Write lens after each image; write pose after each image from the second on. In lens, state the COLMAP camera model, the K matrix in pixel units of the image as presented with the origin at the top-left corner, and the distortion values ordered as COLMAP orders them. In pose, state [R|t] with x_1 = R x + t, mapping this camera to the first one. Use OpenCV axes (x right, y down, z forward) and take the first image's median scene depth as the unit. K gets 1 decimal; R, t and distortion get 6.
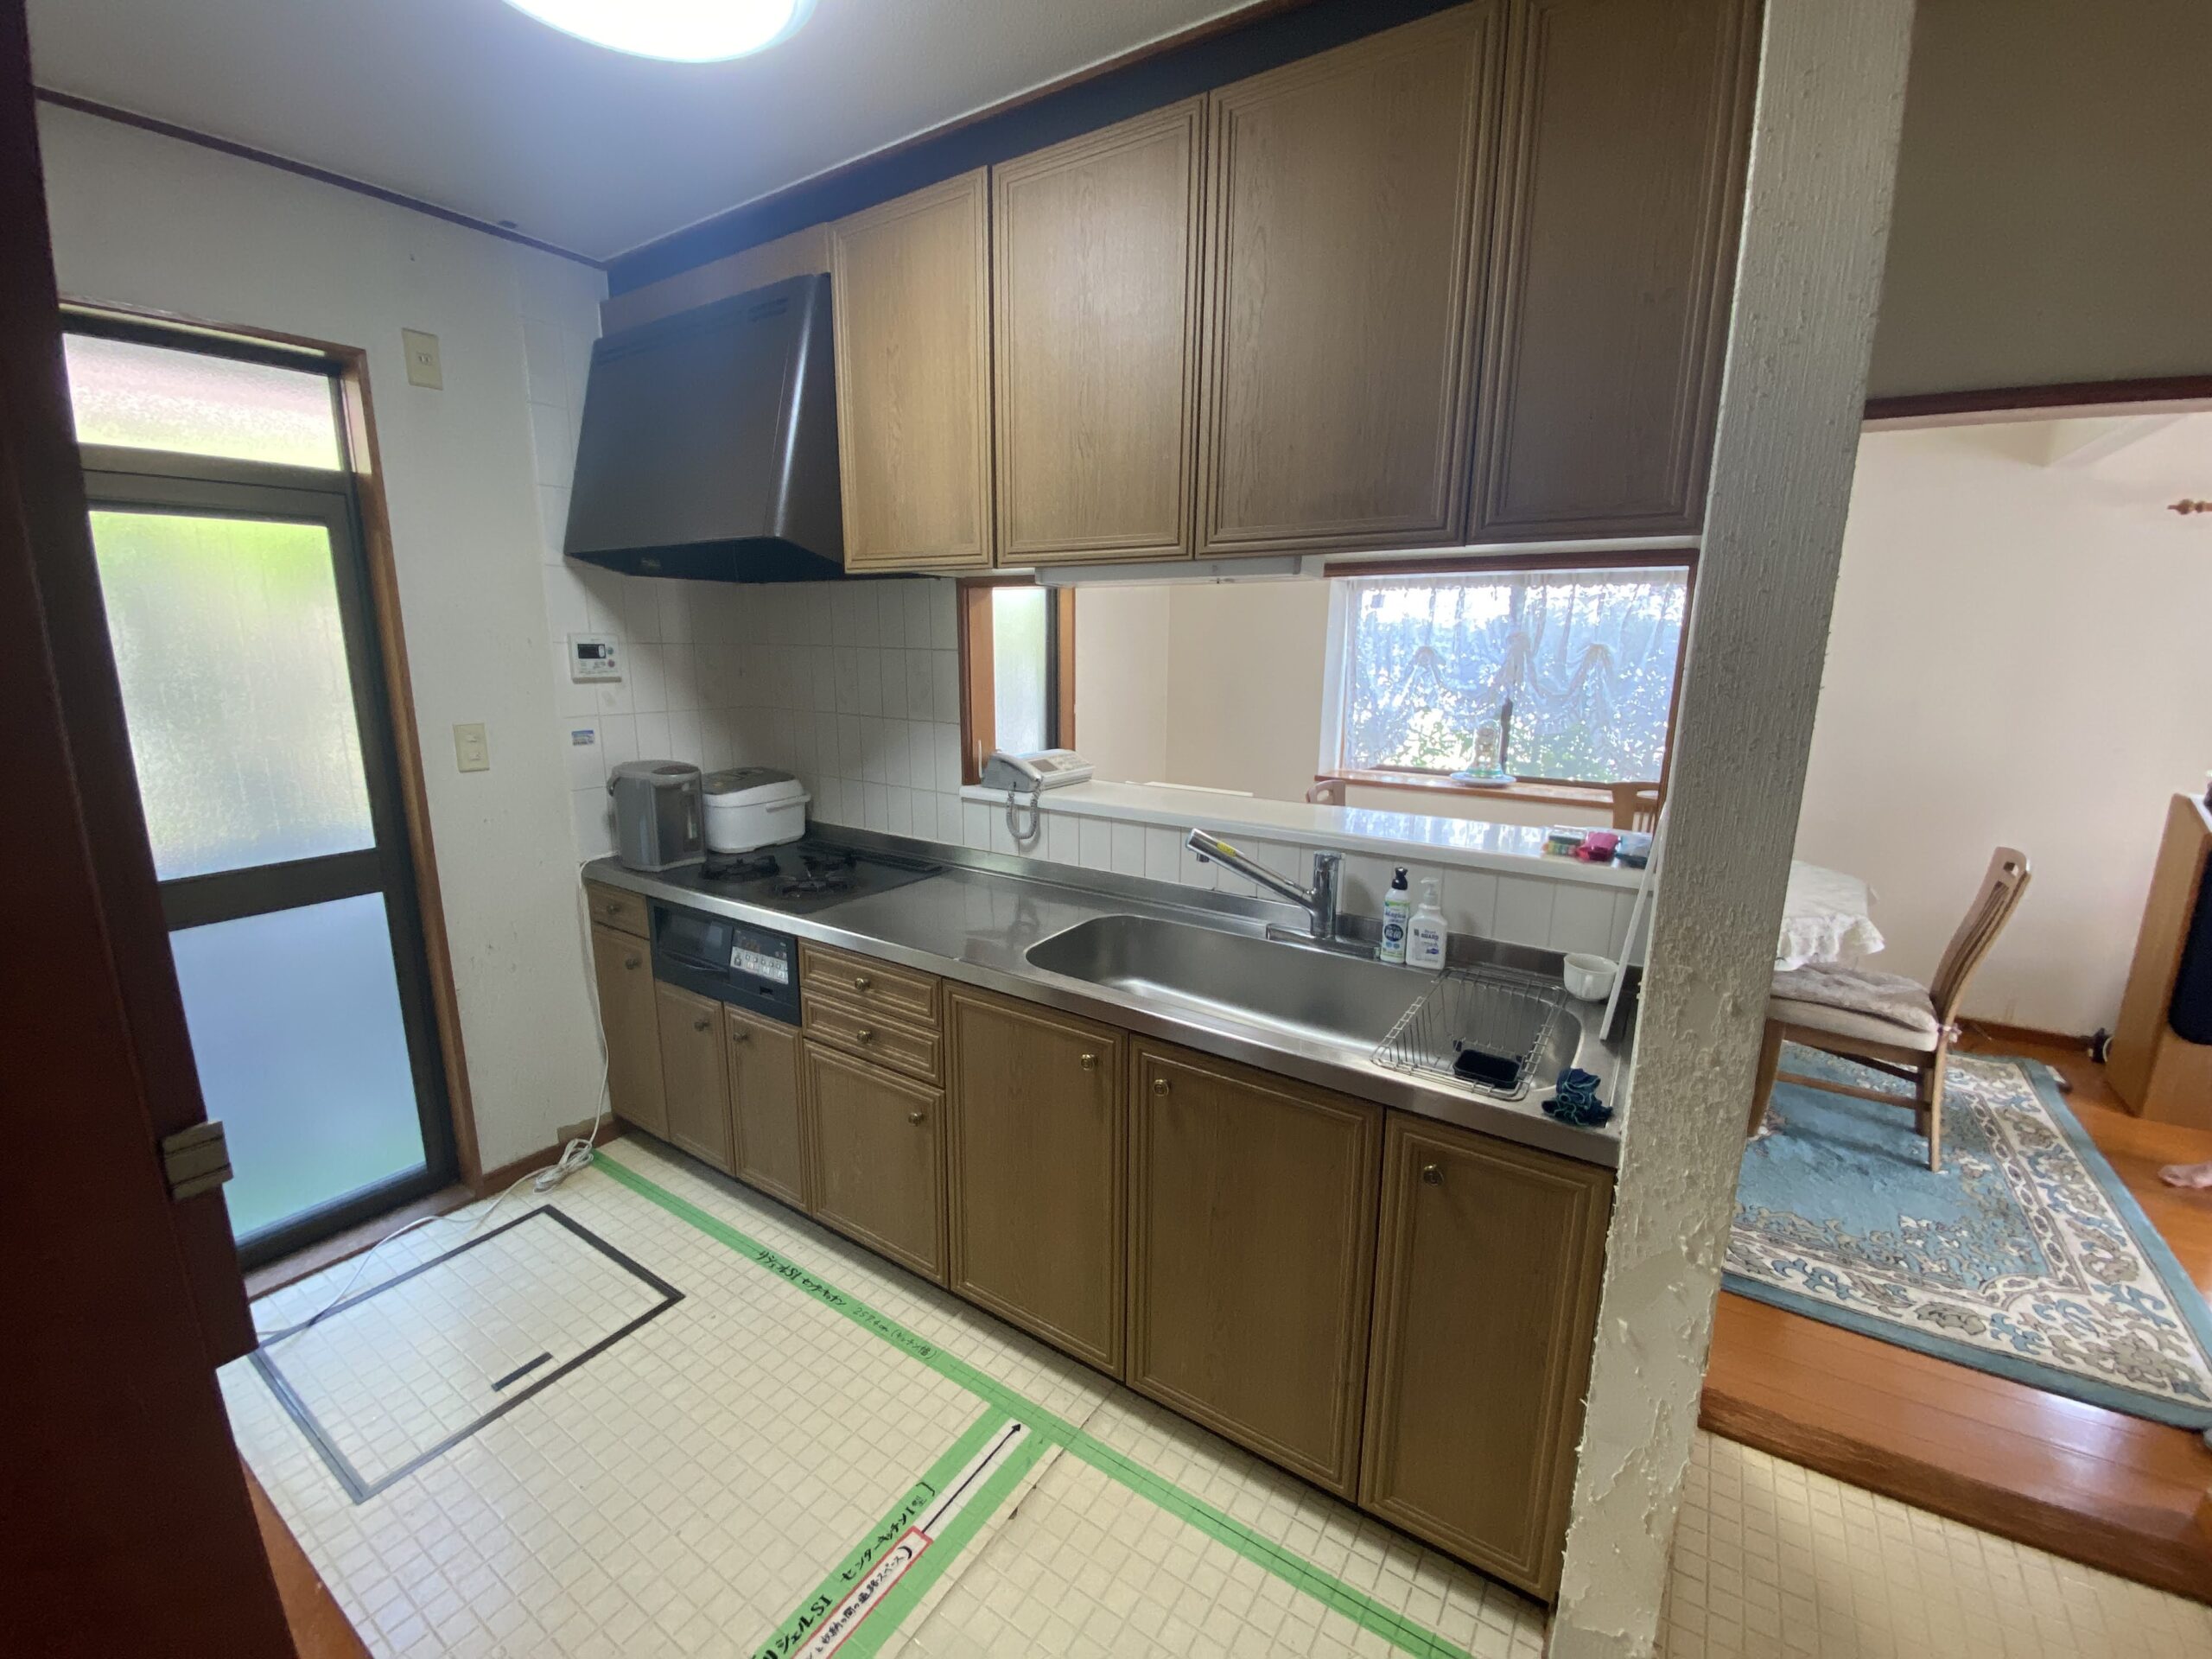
lens RADIAL K [[896.8, 0, 1110.9], [0, 896.8, 827.2], [0, 0, 1]] dist [0.012635, -0.017303]
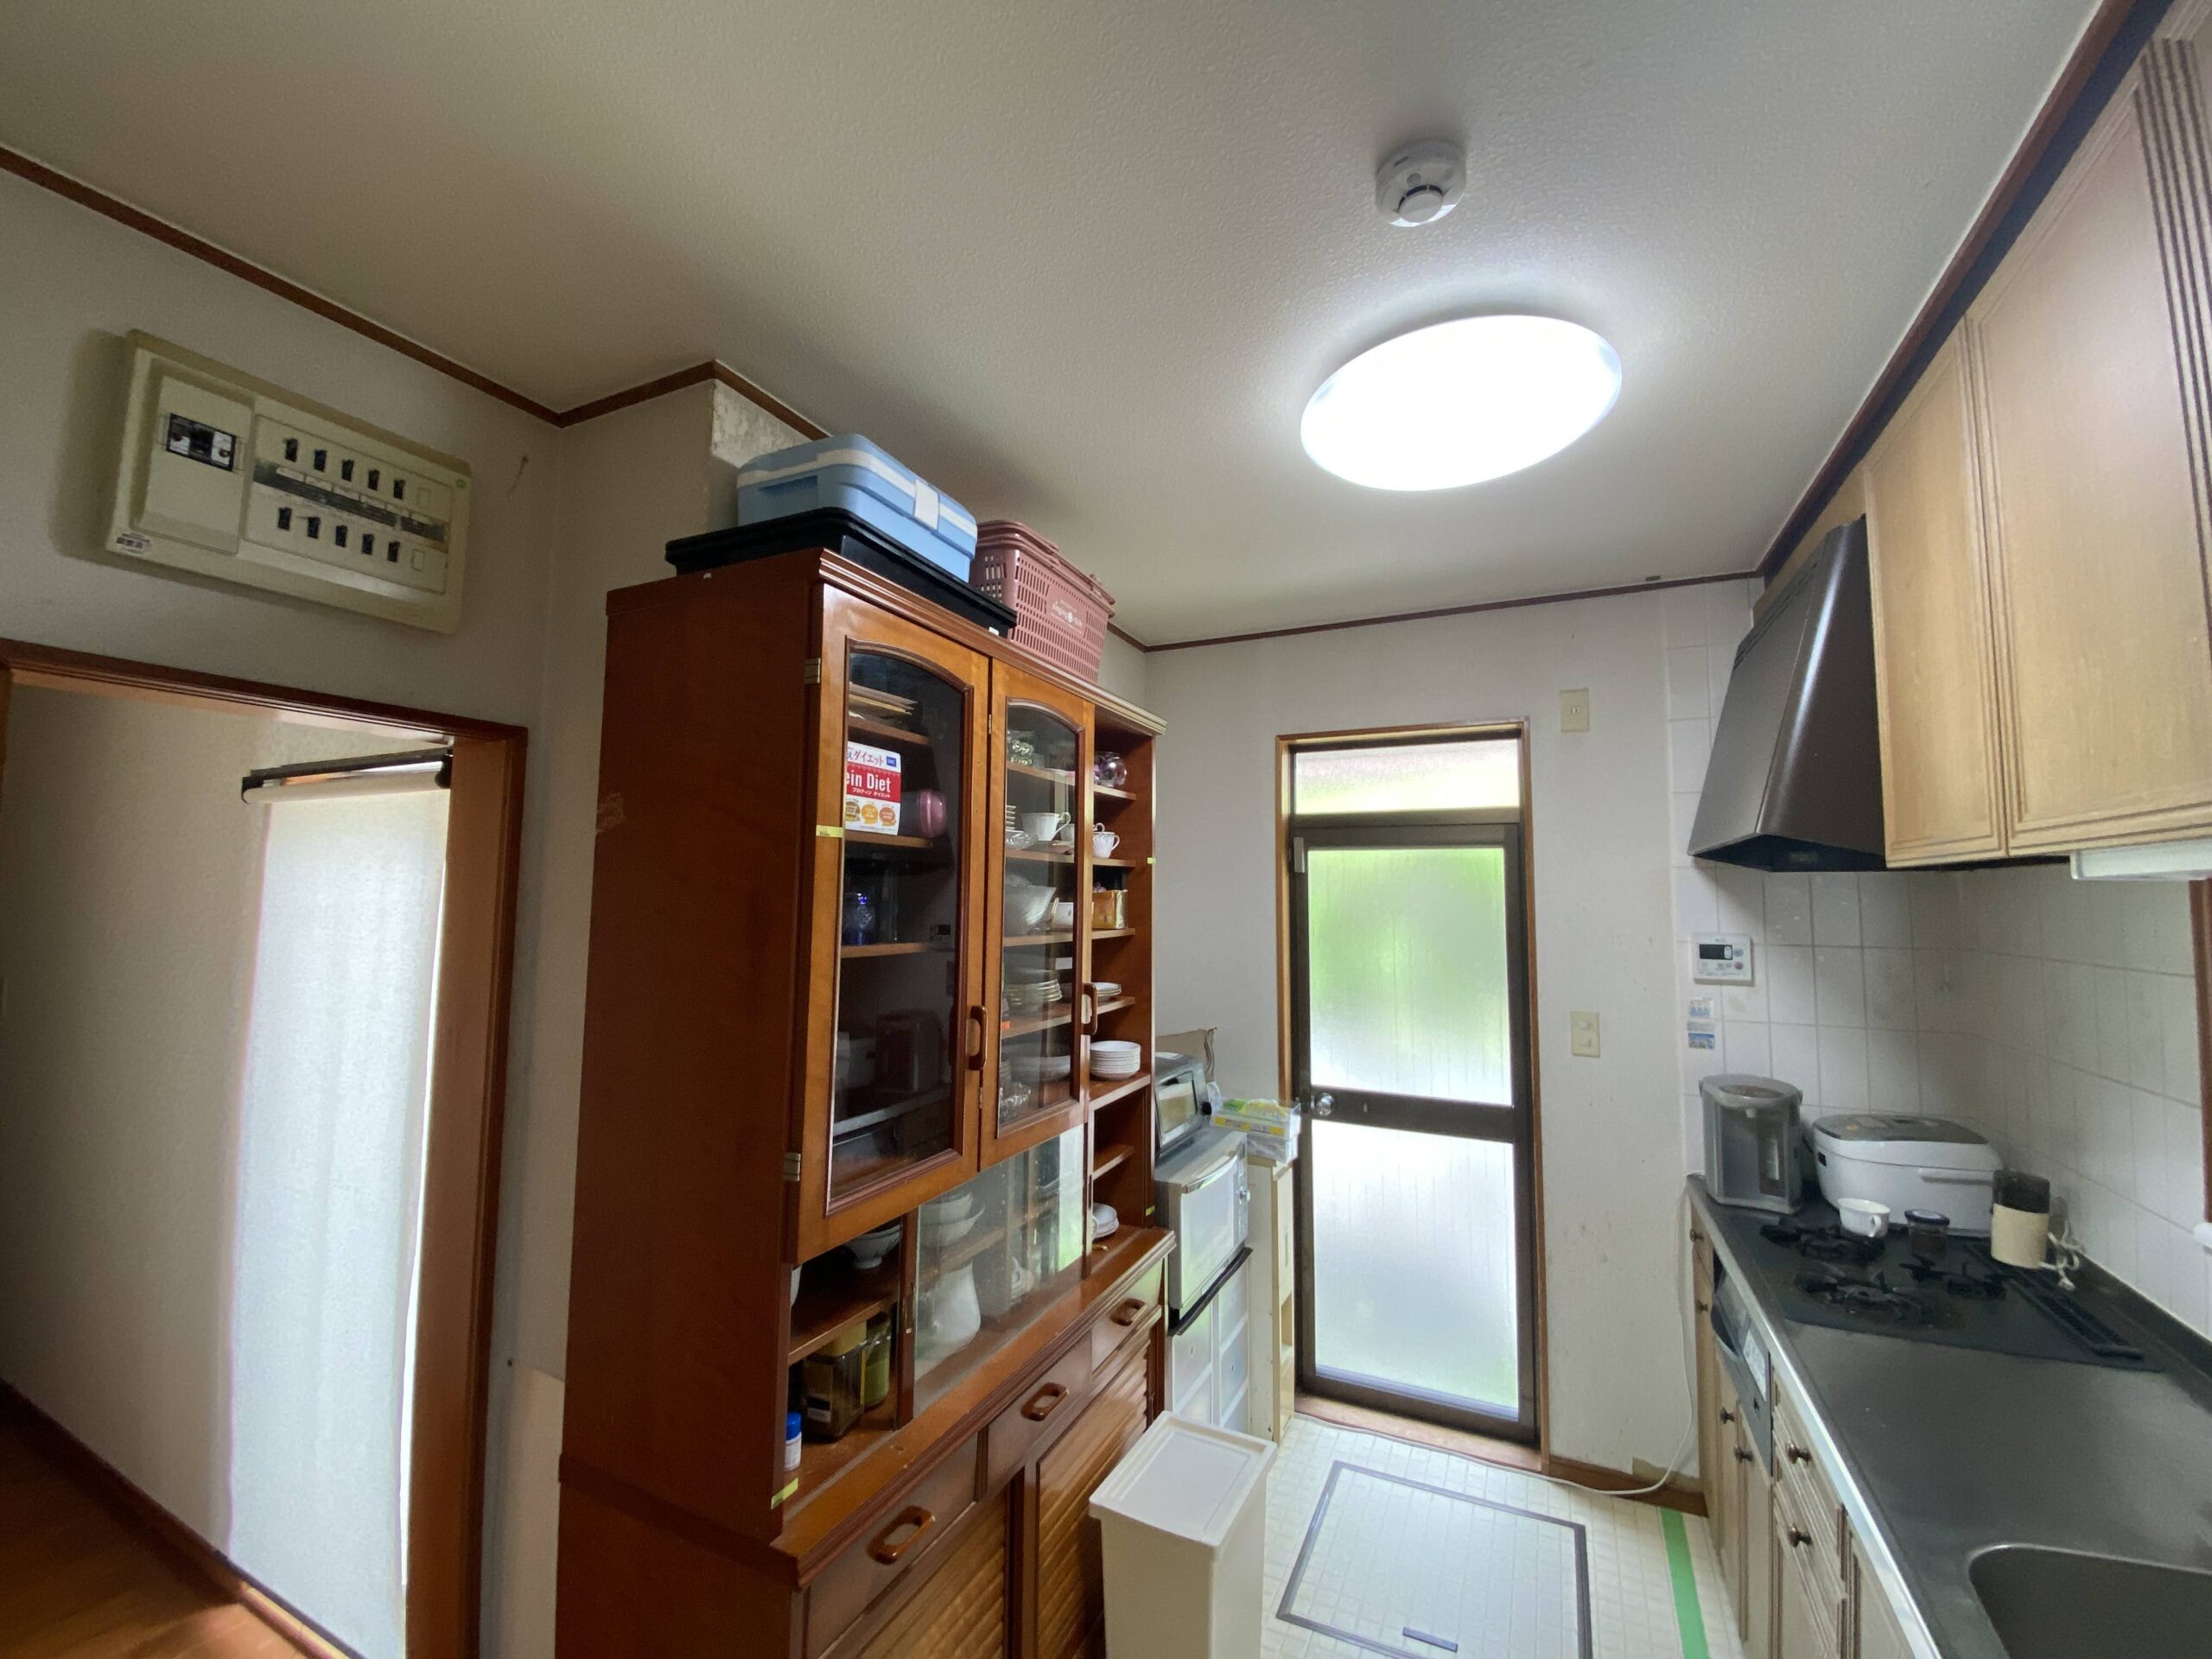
lens RADIAL K [[896.8, 0, 1110.9], [0, 896.8, 827.2], [0, 0, 1]] dist [0.012635, -0.017303]
pose [[0.127619, -0.085668, -0.988116, 0.374750], [-0.209161, 0.971533, -0.111245, -0.106266], [0.969518, 0.220872, 0.106068, 0.312241]]
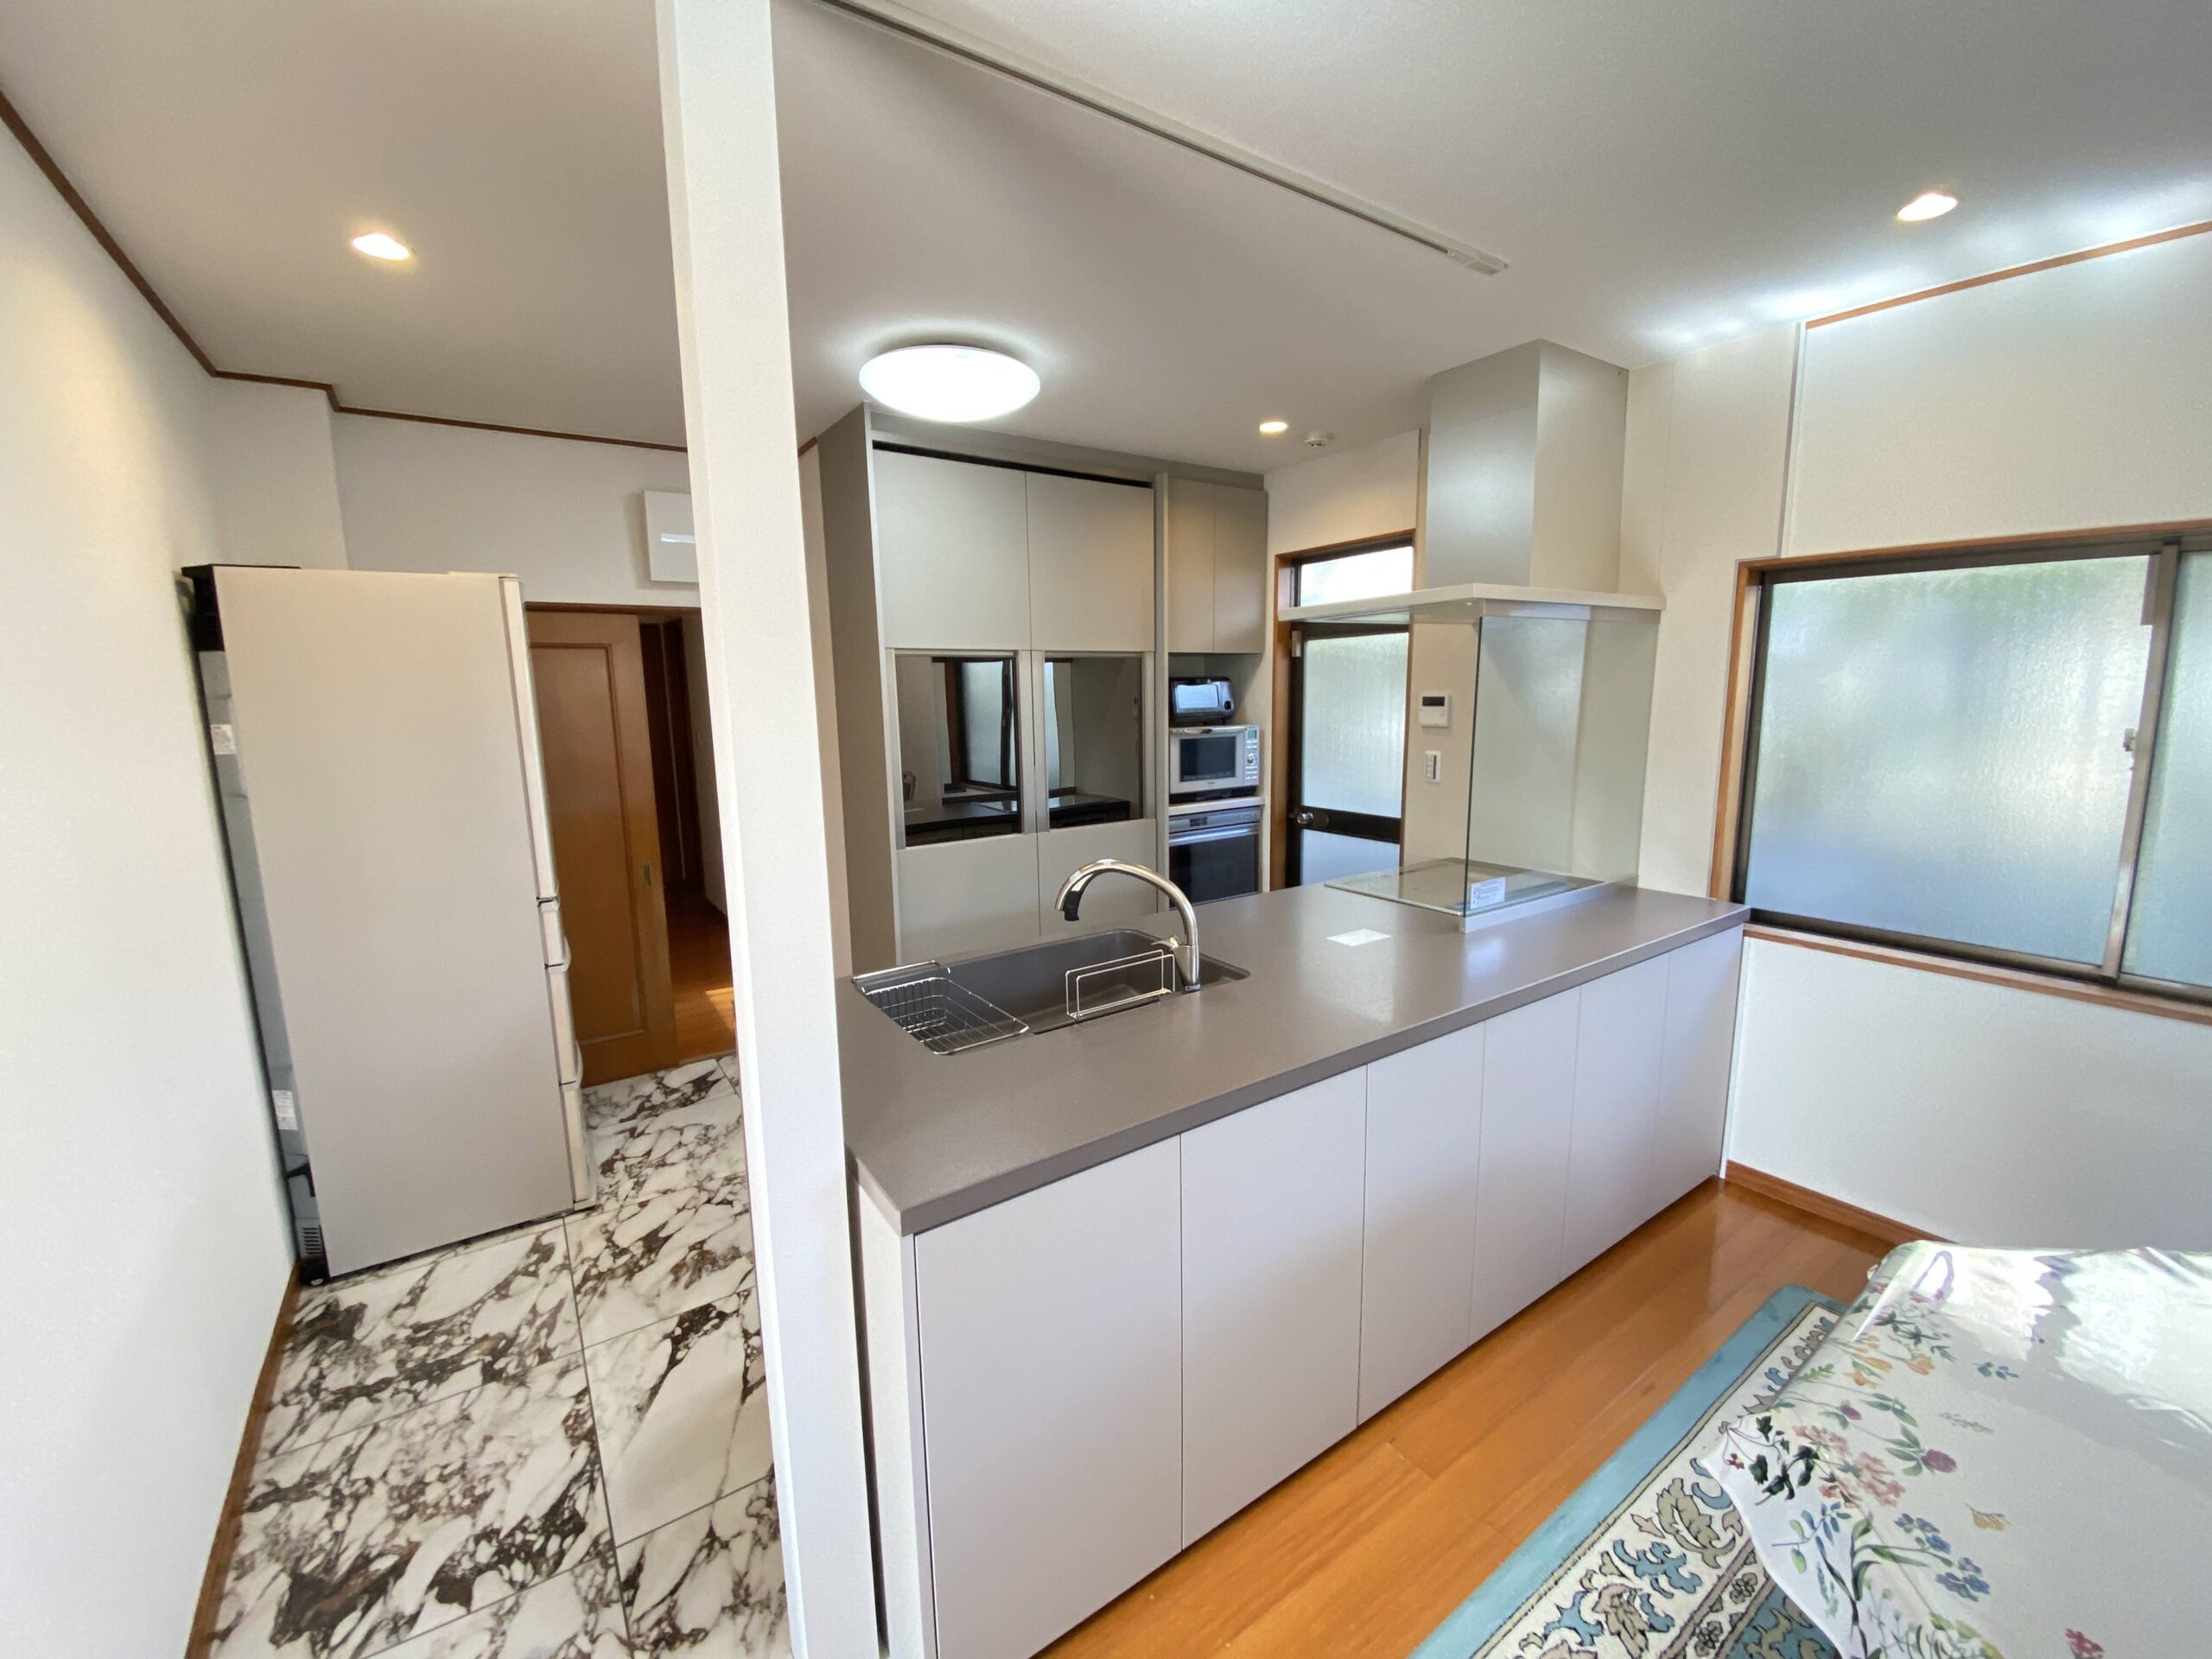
lens RADIAL K [[895.8, 0, 1110.4], [0, 895.8, 821.2], [0, 0, 1]] dist [0.013382, -0.017653]
pose [[-0.380657, 0.135918, -0.914673, 1.051091], [-0.171862, 0.961507, 0.214400, -0.269247], [0.908605, 0.238810, -0.342646, 1.212624]]
